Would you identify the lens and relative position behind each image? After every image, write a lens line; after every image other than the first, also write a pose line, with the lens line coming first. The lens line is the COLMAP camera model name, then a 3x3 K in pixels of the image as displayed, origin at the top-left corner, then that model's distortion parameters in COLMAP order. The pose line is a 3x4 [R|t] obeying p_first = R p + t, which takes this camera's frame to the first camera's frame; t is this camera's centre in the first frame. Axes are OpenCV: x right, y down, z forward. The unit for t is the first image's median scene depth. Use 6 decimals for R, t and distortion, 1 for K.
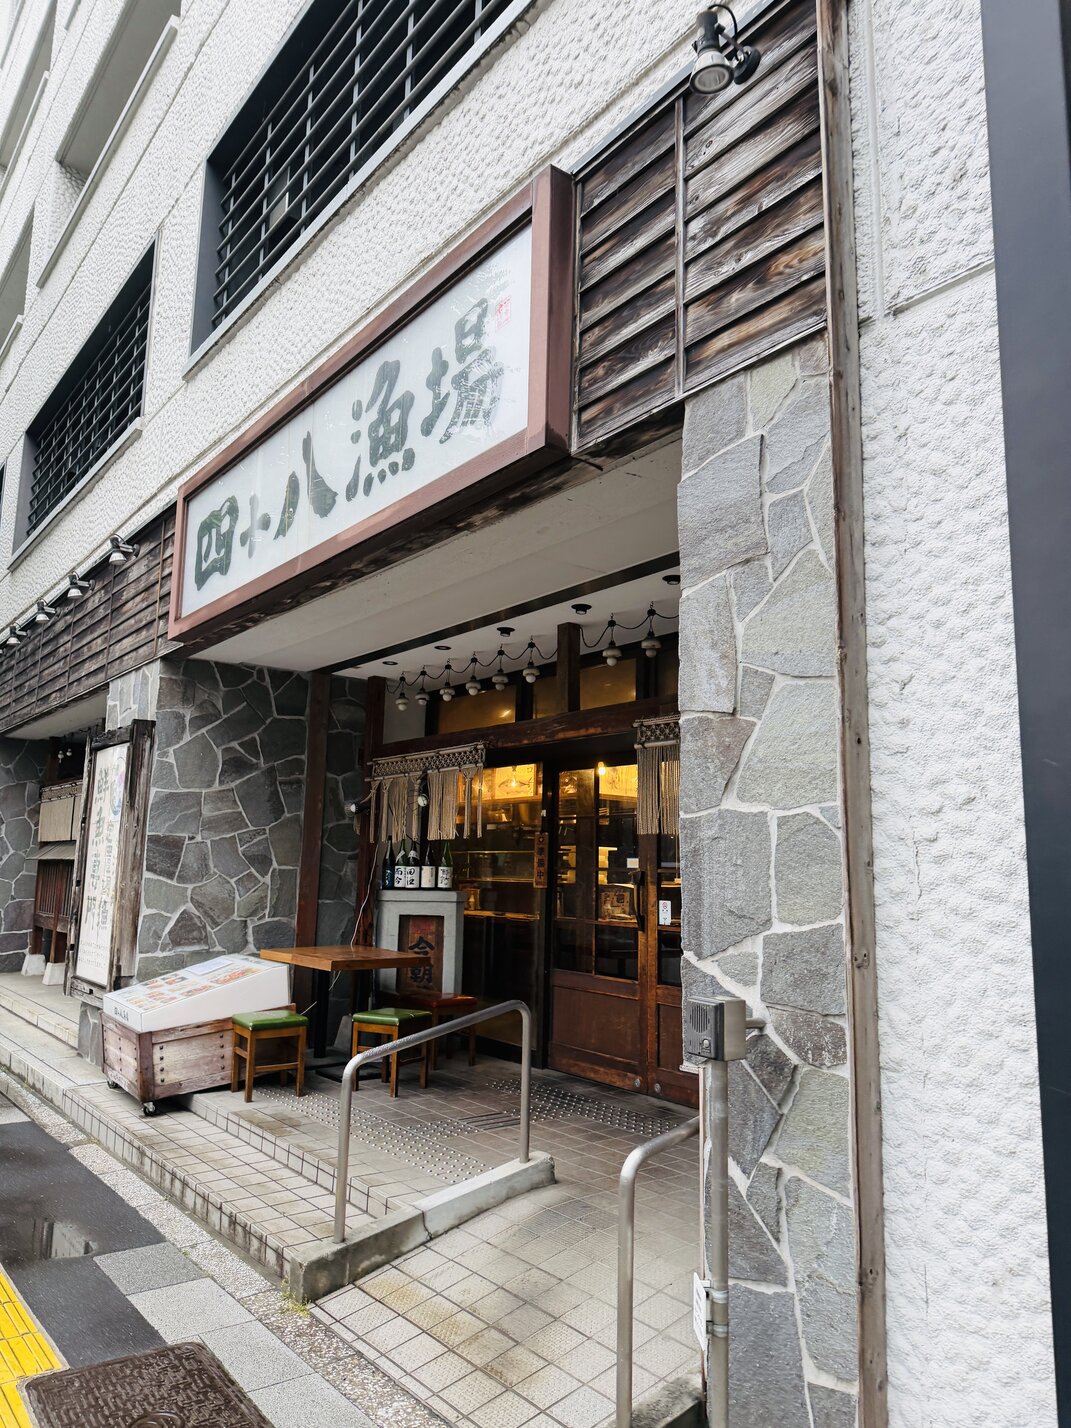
lens RADIAL K [[984.8, 0, 531.7], [0, 984.8, 710.5], [0, 0, 1]] dist [0.056817, -0.007692]
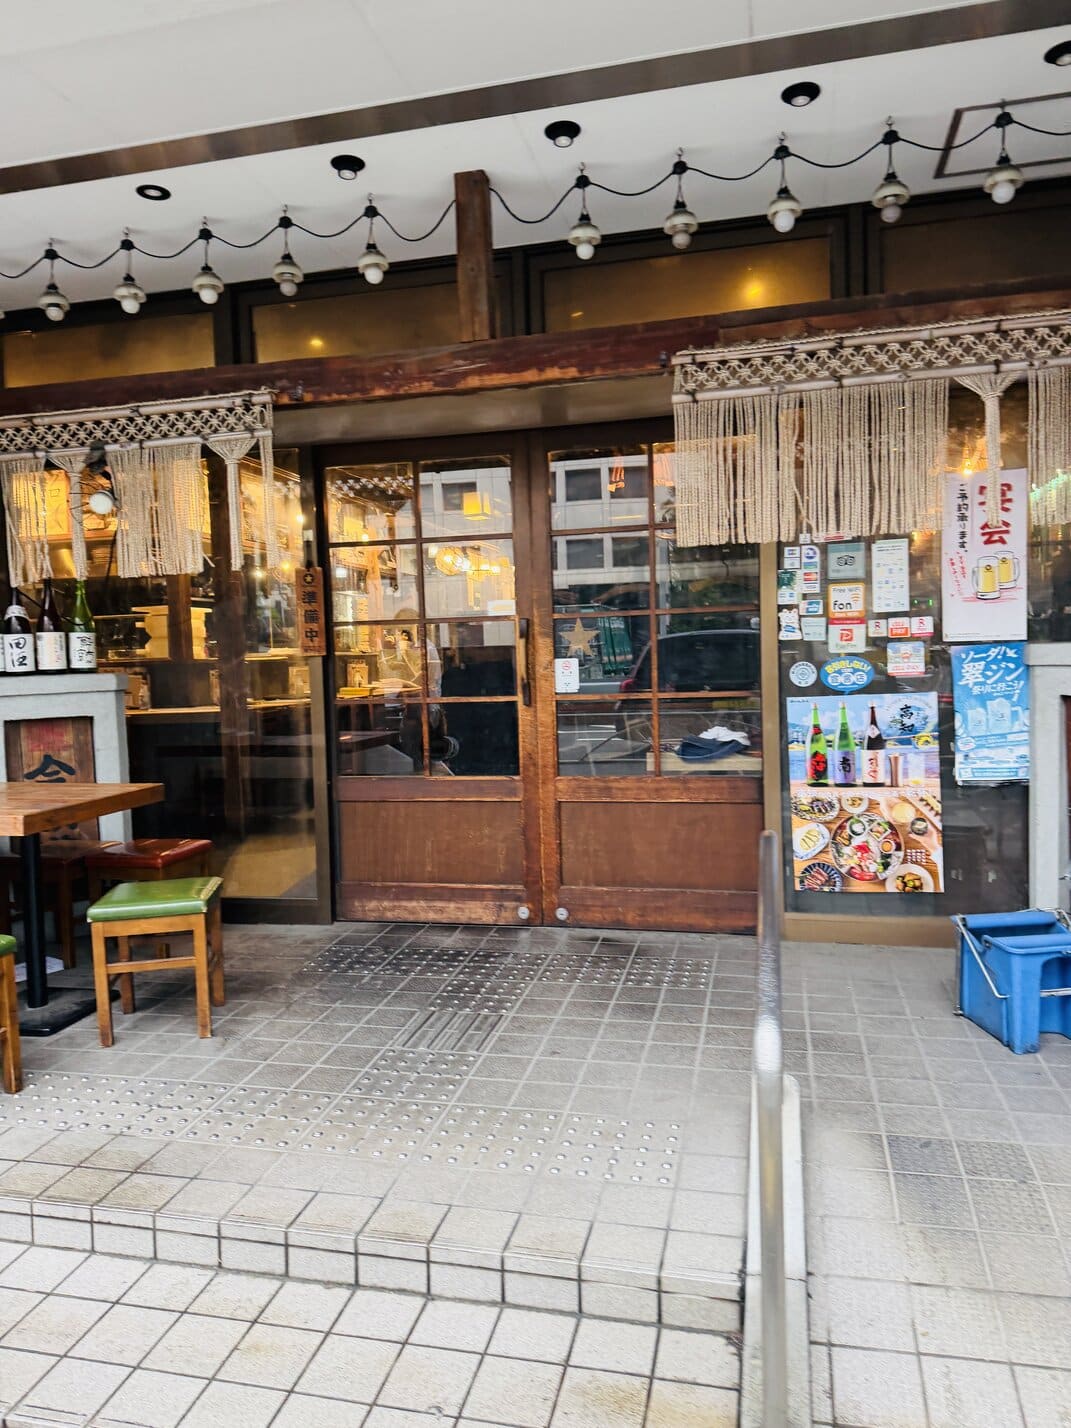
lens RADIAL K [[984.8, 0, 541.1], [0, 984.8, 708.7], [0, 0, 1]] dist [0.056817, -0.007692]
pose [[0.781289, -0.086740, 0.618114, -0.280304], [-0.049626, 0.978530, 0.200043, 0.084226], [-0.622194, -0.186966, 0.760209, 0.447014]]
